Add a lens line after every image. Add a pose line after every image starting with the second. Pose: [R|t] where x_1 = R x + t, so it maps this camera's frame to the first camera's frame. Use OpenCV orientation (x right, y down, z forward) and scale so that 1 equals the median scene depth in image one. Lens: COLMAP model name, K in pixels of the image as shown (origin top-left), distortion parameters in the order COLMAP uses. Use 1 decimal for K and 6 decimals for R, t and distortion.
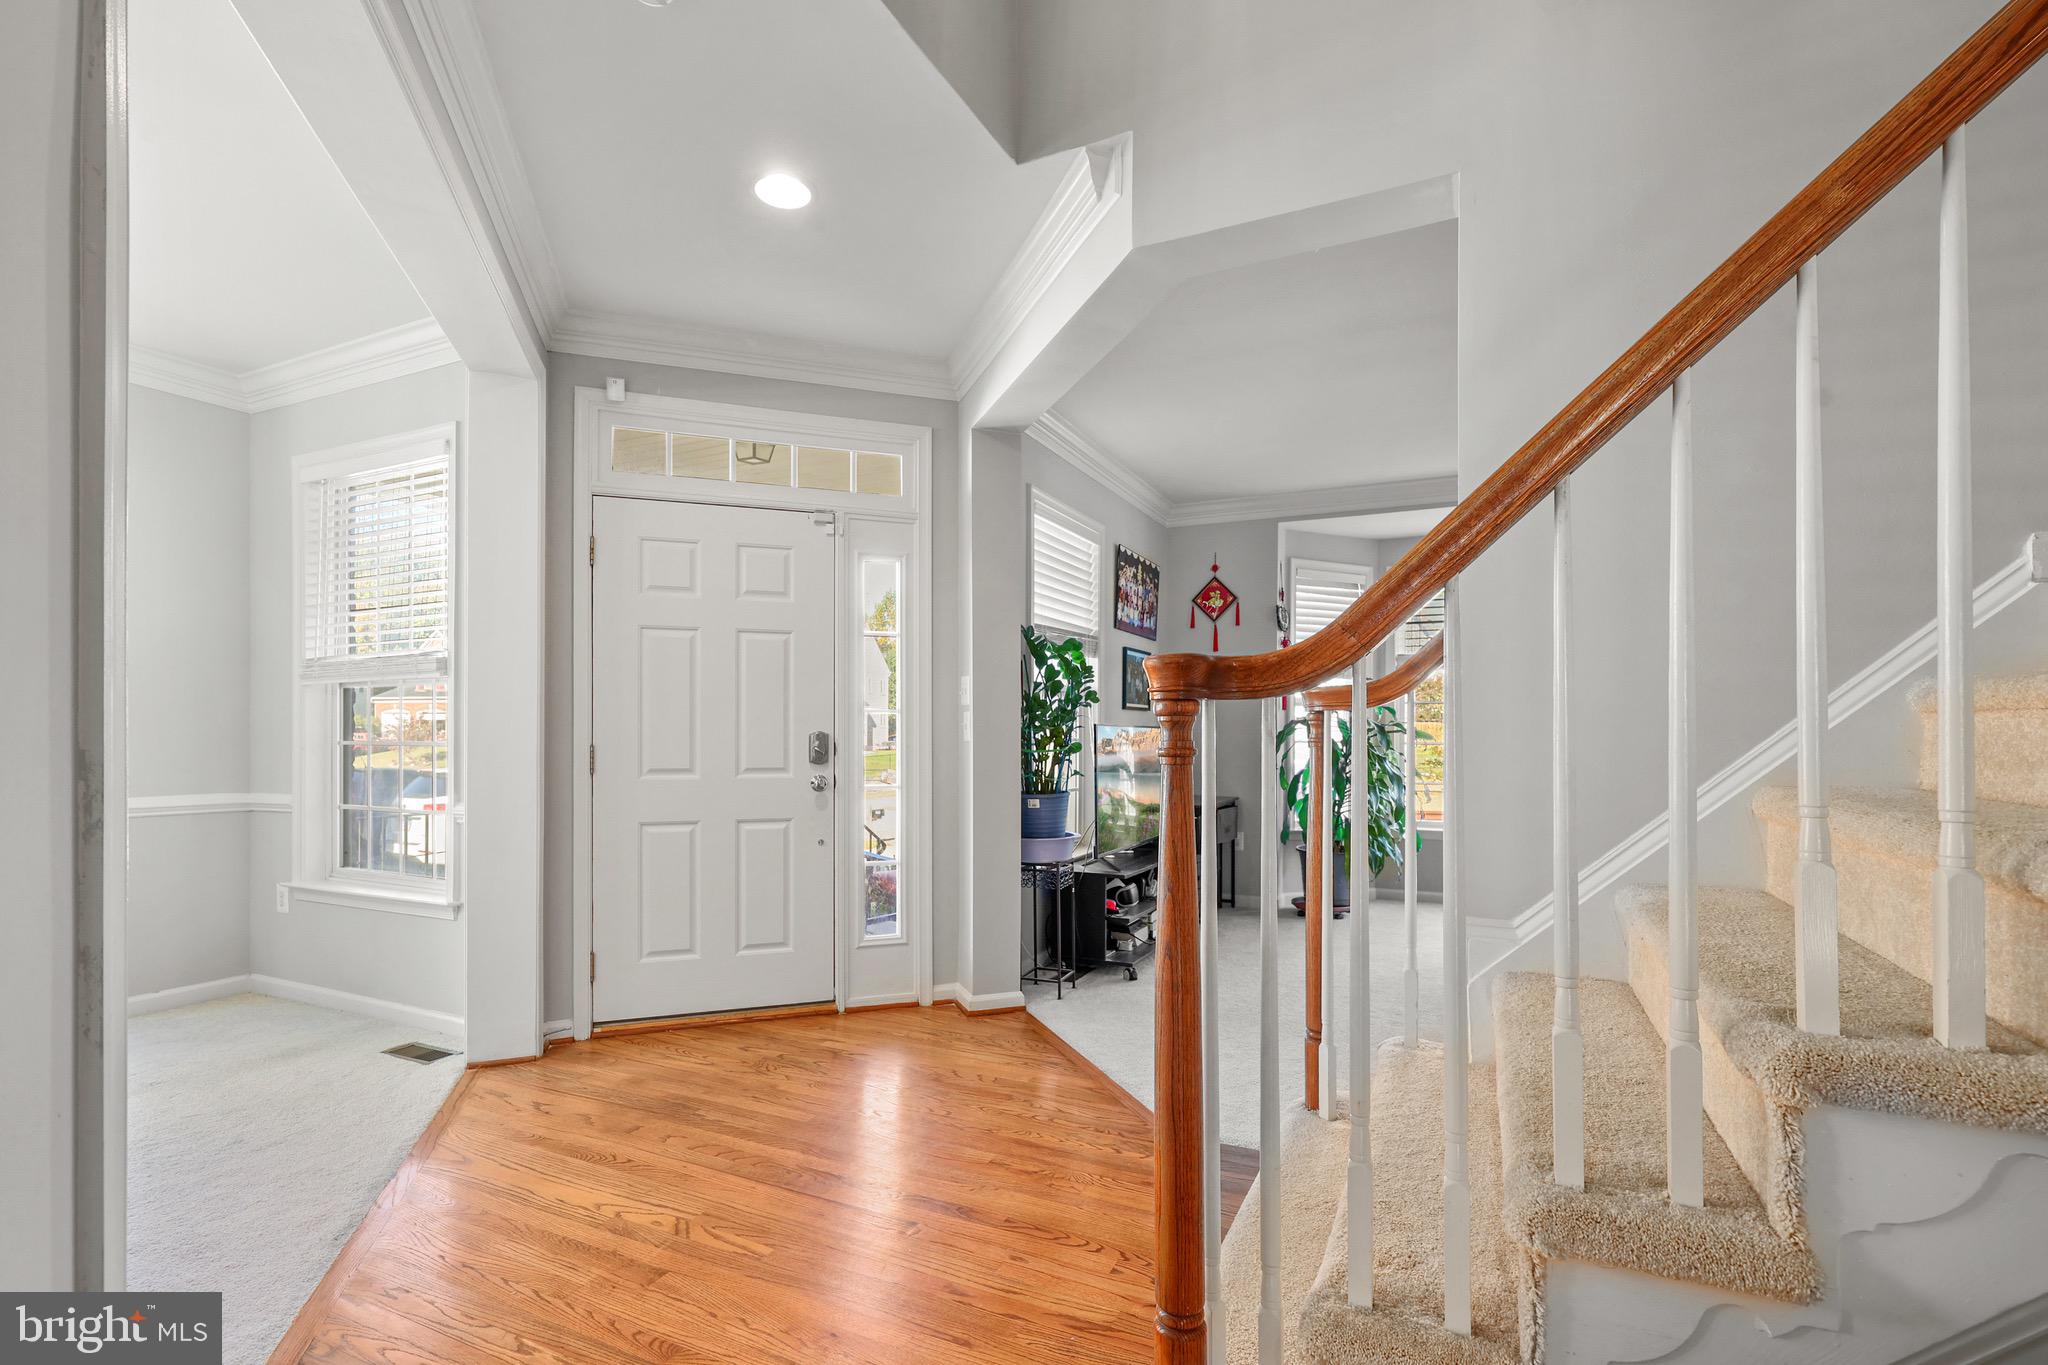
lens RADIAL K [[940.8, 0, 1025.2], [0, 940.8, 729.6], [0, 0, 1]] dist [0.000285, 0.000026]
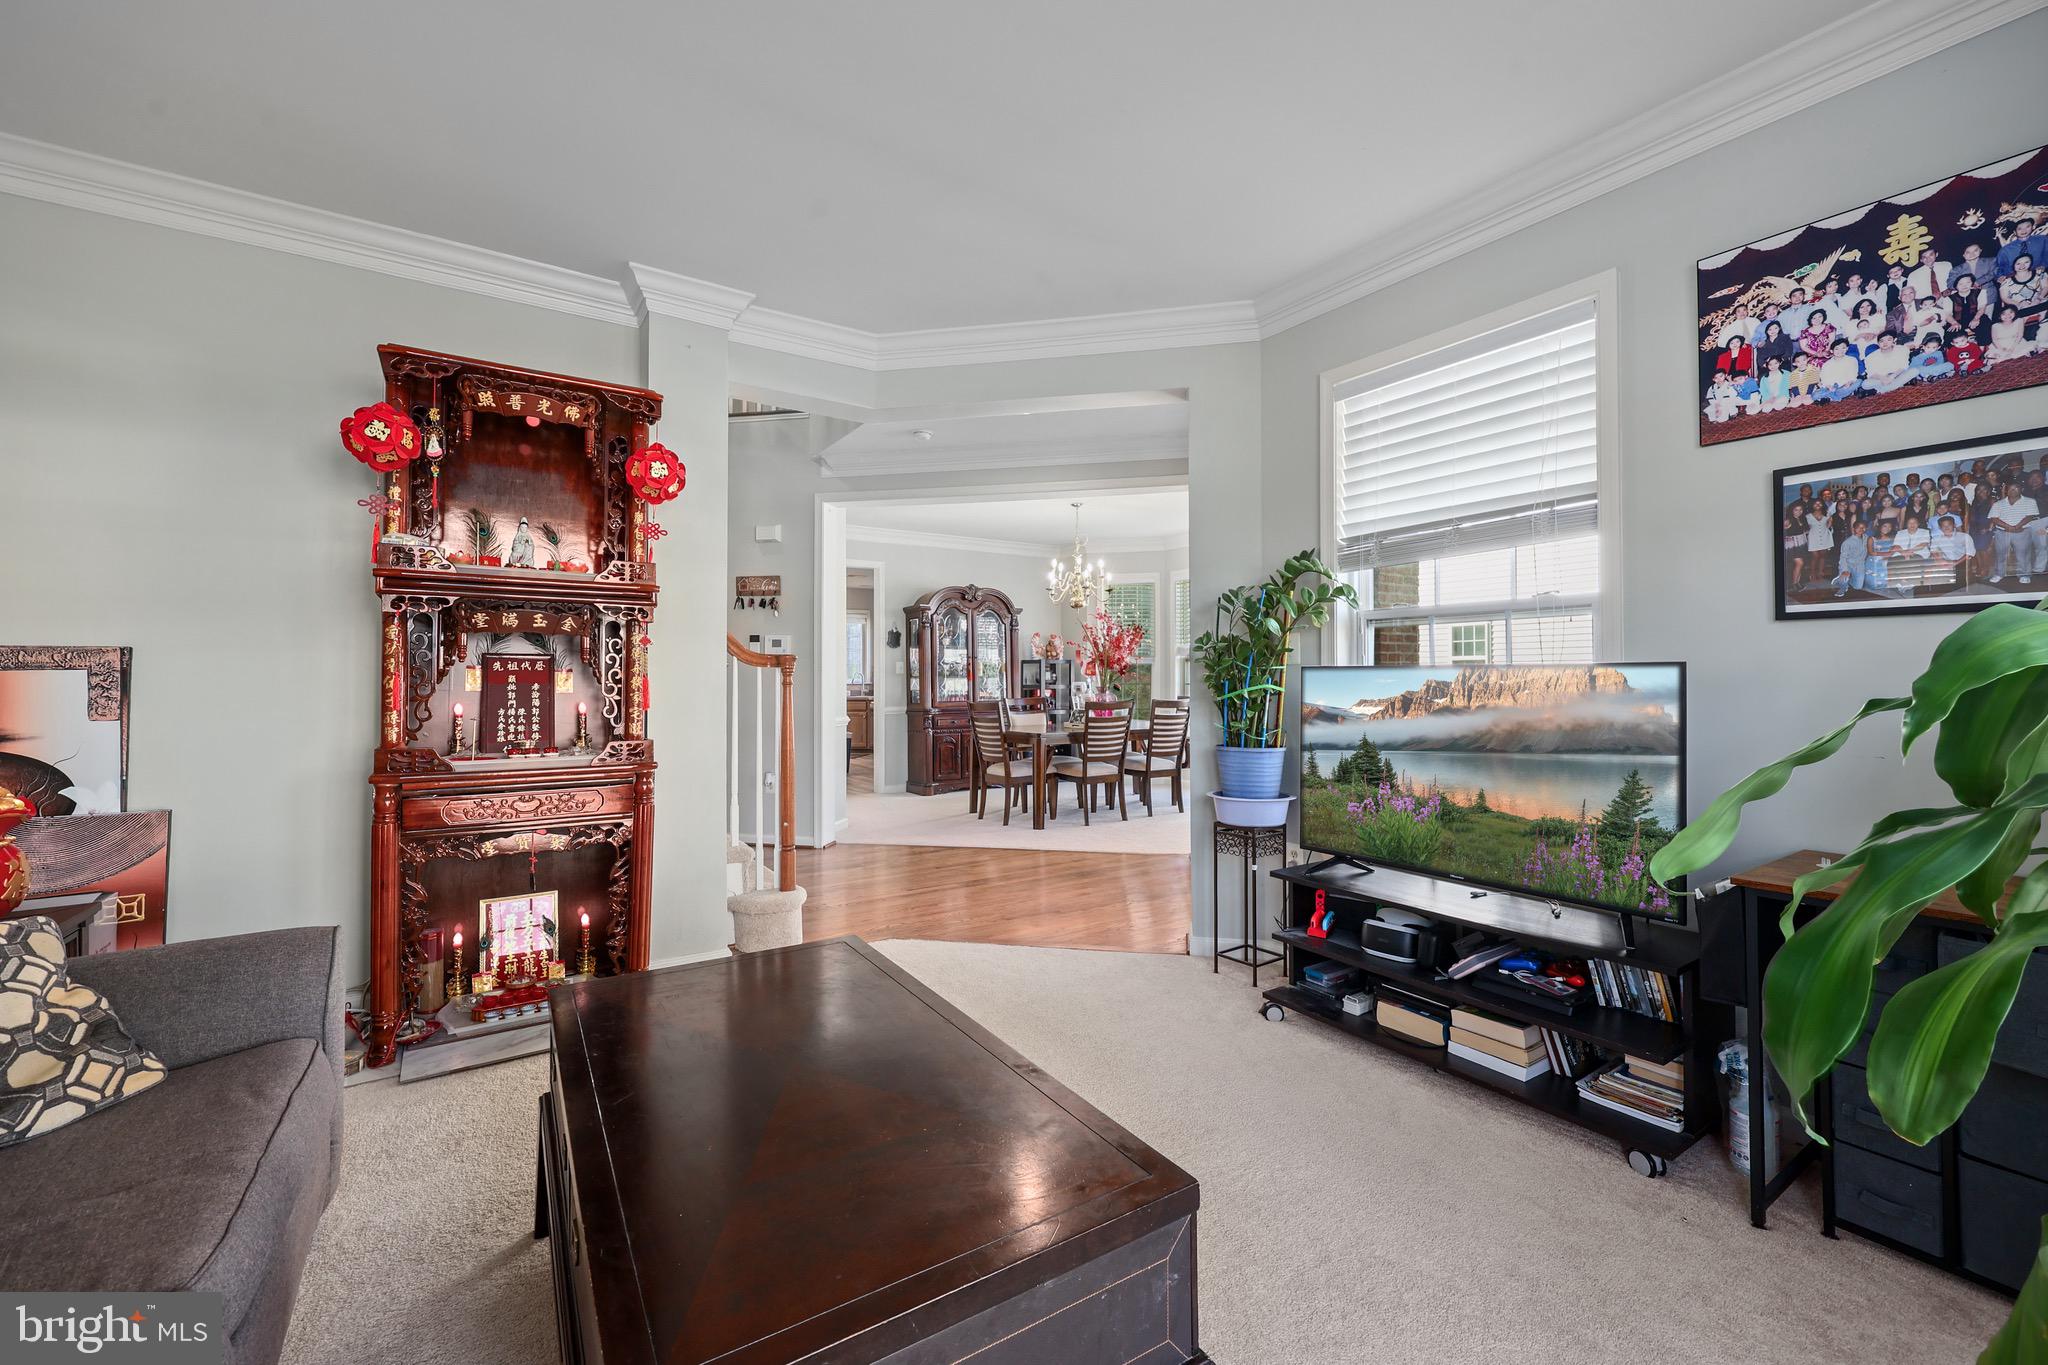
lens RADIAL K [[833.5, 0, 1024.0], [0, 833.5, 682.5], [0, 0, 1]] dist [0.000407, 0.000004]
pose [[-0.528488, 0.003385, -0.848934, 0.598997], [0.003918, 0.999991, 0.001548, 0.004508], [0.848931, -0.002508, -0.528497, 0.911786]]
